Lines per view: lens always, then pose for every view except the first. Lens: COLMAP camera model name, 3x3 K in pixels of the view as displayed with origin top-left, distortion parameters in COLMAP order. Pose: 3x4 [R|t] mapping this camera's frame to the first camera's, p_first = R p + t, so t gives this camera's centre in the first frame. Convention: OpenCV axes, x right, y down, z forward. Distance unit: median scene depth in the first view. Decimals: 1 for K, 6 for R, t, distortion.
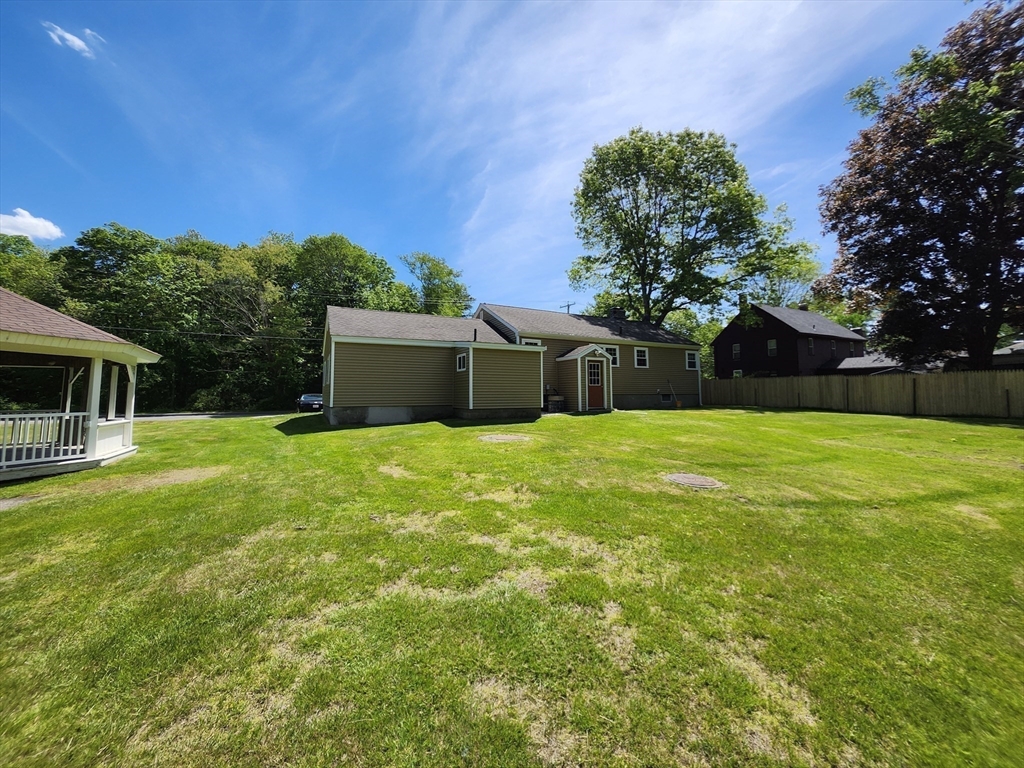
lens RADIAL K [[389.0, 0, 511.9], [0, 389.0, 371.8], [0, 0, 1]] dist [-0.000308, 0.000067]
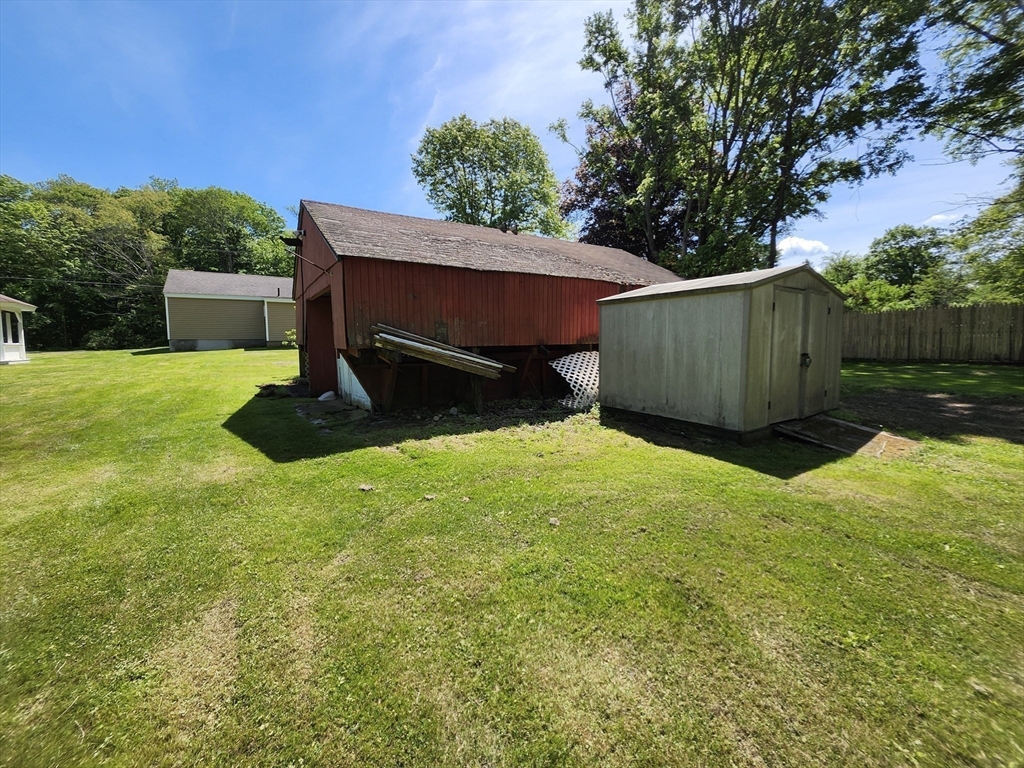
lens RADIAL K [[409.2, 0, 536.8], [0, 409.2, 372.9], [0, 0, 1]] dist [-0.001146, 0.000100]
pose [[0.992469, -0.009485, 0.122129, 0.316303], [-0.007431, 0.990500, 0.137314, -0.005145], [-0.122271, -0.137187, 0.982970, -0.321980]]
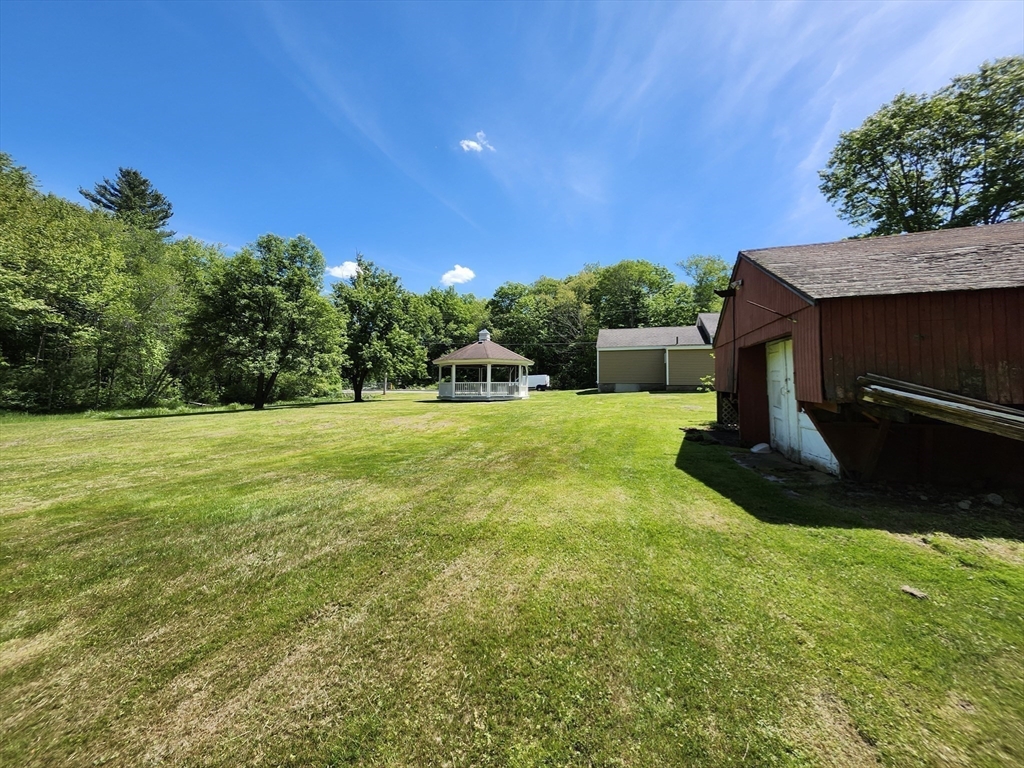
lens RADIAL K [[411.4, 0, 512.4], [0, 411.4, 368.0], [0, 0, 1]] dist [0.014683, 0.000194]
pose [[0.715119, -0.022406, -0.698643, 0.282197], [0.039369, 0.999191, 0.008253, -0.009554], [0.697893, -0.033407, 0.715423, -0.330943]]
